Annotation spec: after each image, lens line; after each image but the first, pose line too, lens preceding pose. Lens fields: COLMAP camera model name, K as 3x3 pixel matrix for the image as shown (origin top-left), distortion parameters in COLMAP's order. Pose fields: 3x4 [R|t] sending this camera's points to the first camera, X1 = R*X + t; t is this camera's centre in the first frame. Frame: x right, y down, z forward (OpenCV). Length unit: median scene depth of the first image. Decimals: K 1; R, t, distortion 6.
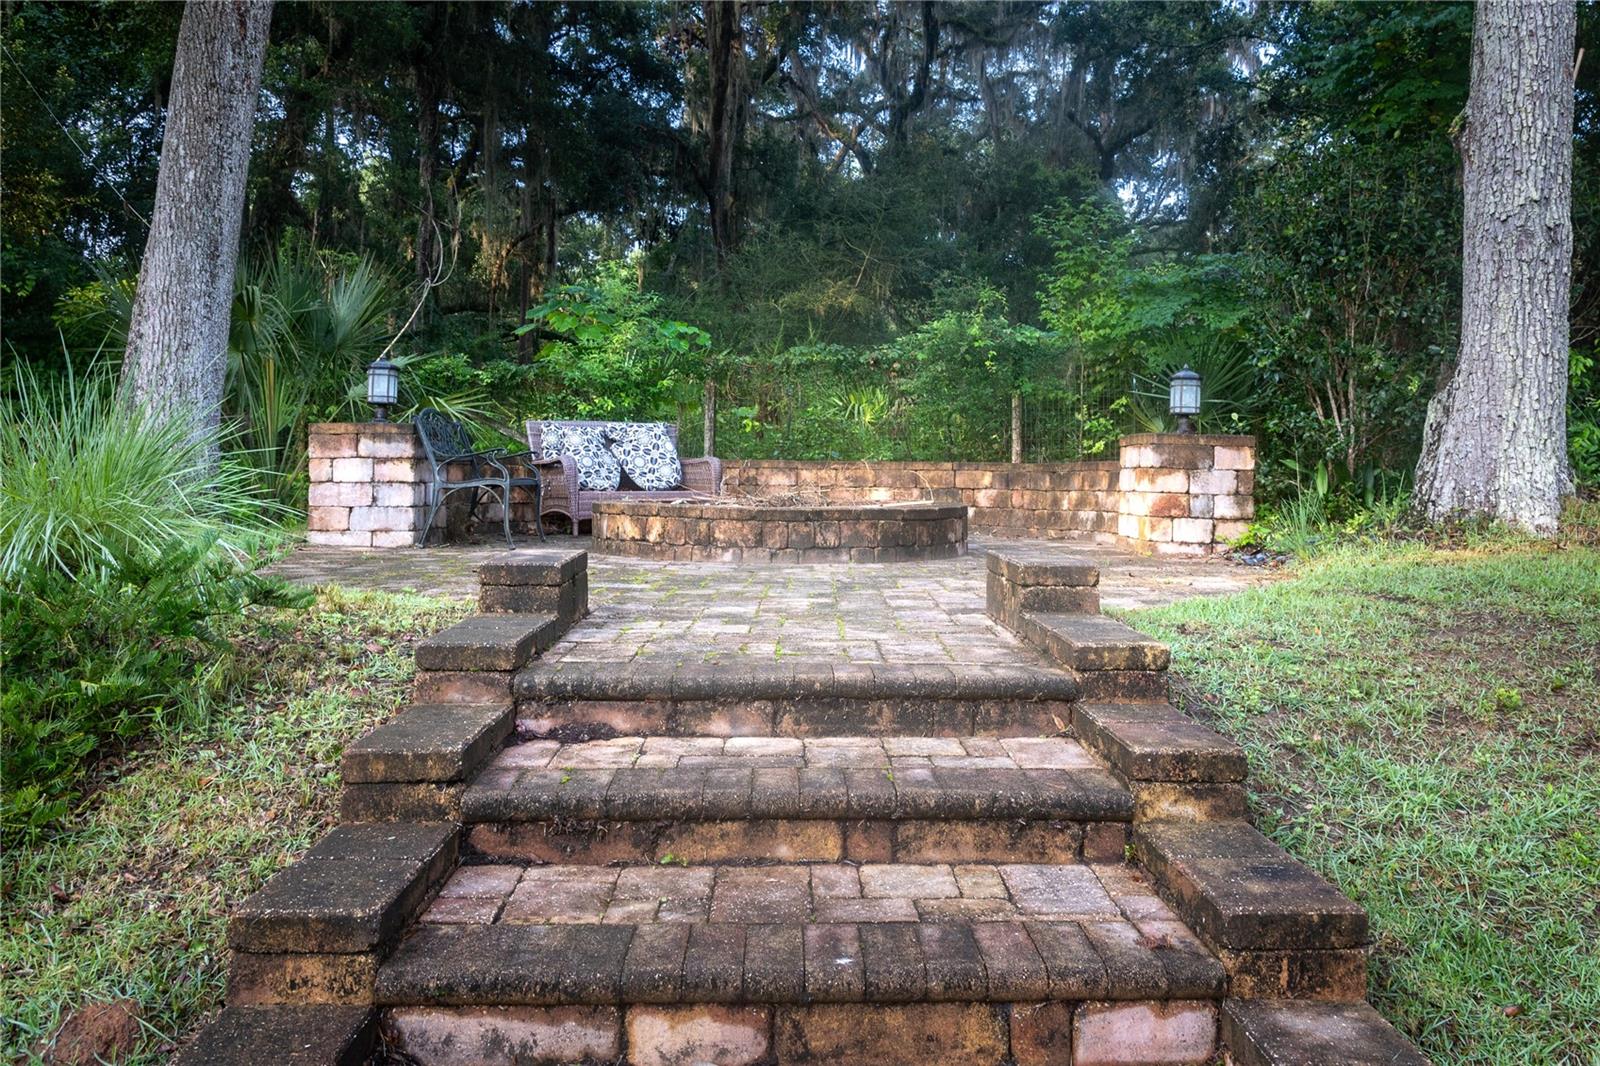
lens RADIAL K [[1075.8, 0, 800.0], [0, 1075.8, 533.0], [0, 0, 1]] dist [0.000184, 0.003167]
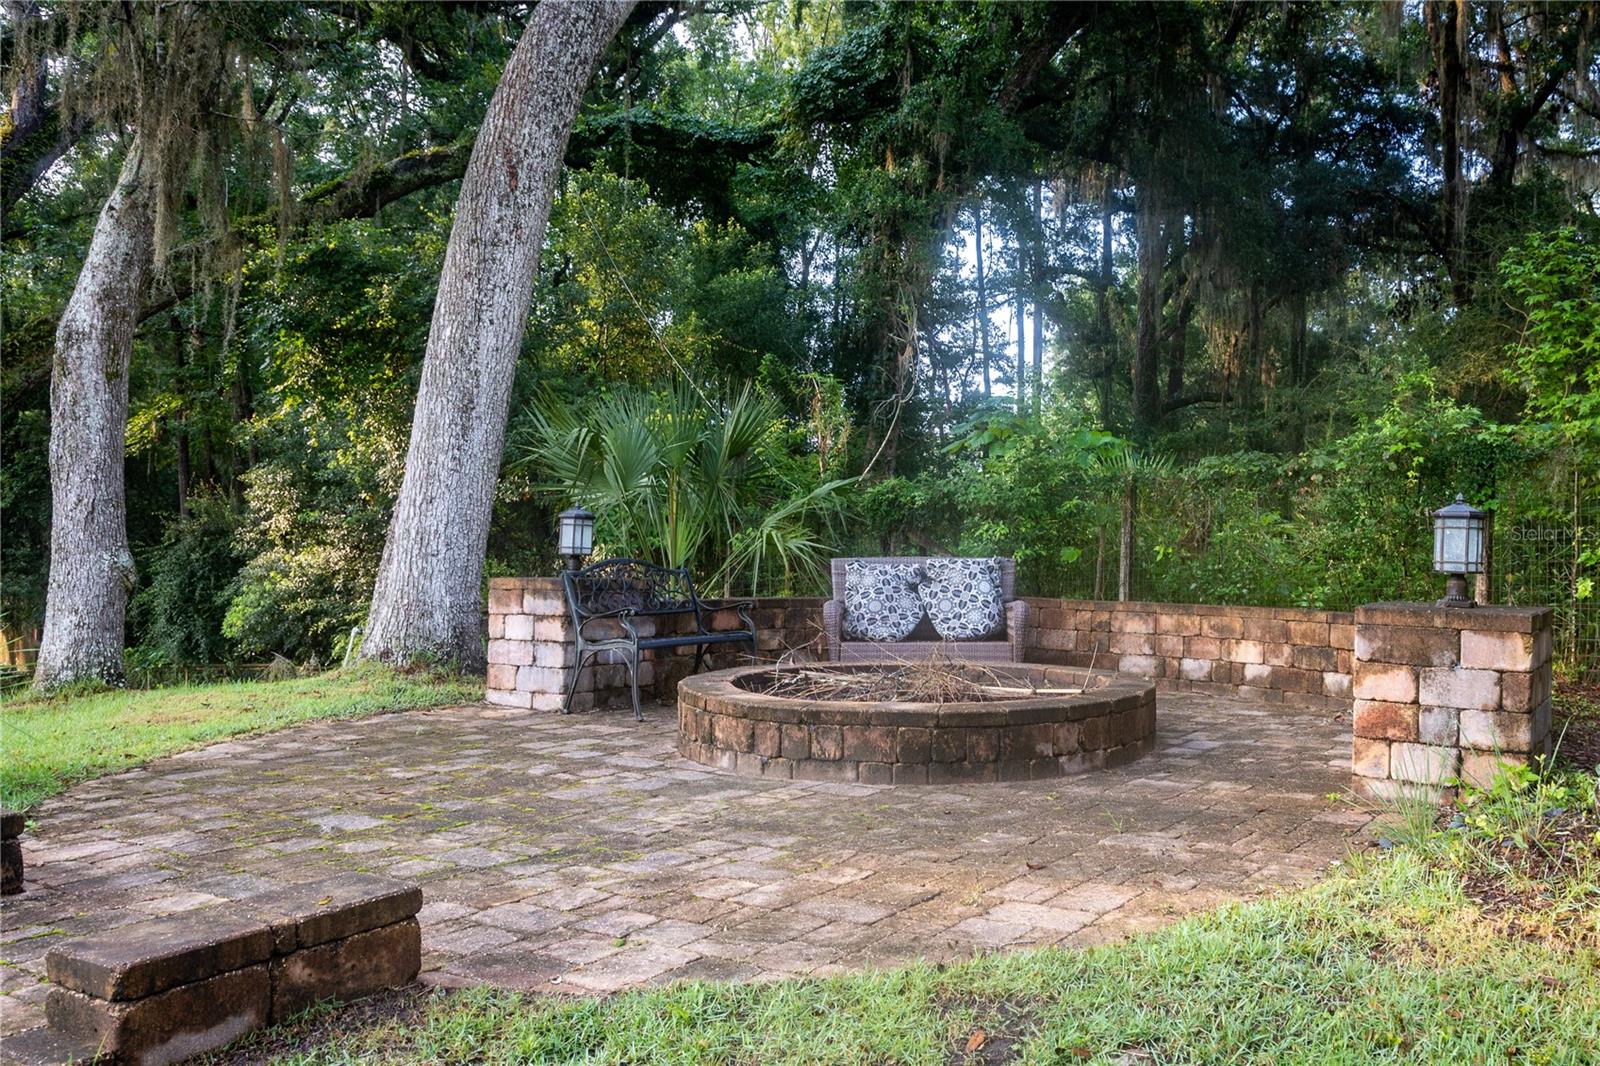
lens RADIAL K [[1168.3, 0, 800.3], [0, 1168.3, 641.4], [0, 0, 1]] dist [0.003281, 0.002425]
pose [[0.894935, 0.022550, -0.445626, 0.269088], [-0.028297, 0.999580, -0.006245, -0.046266], [0.445298, 0.018199, 0.895197, 0.181087]]
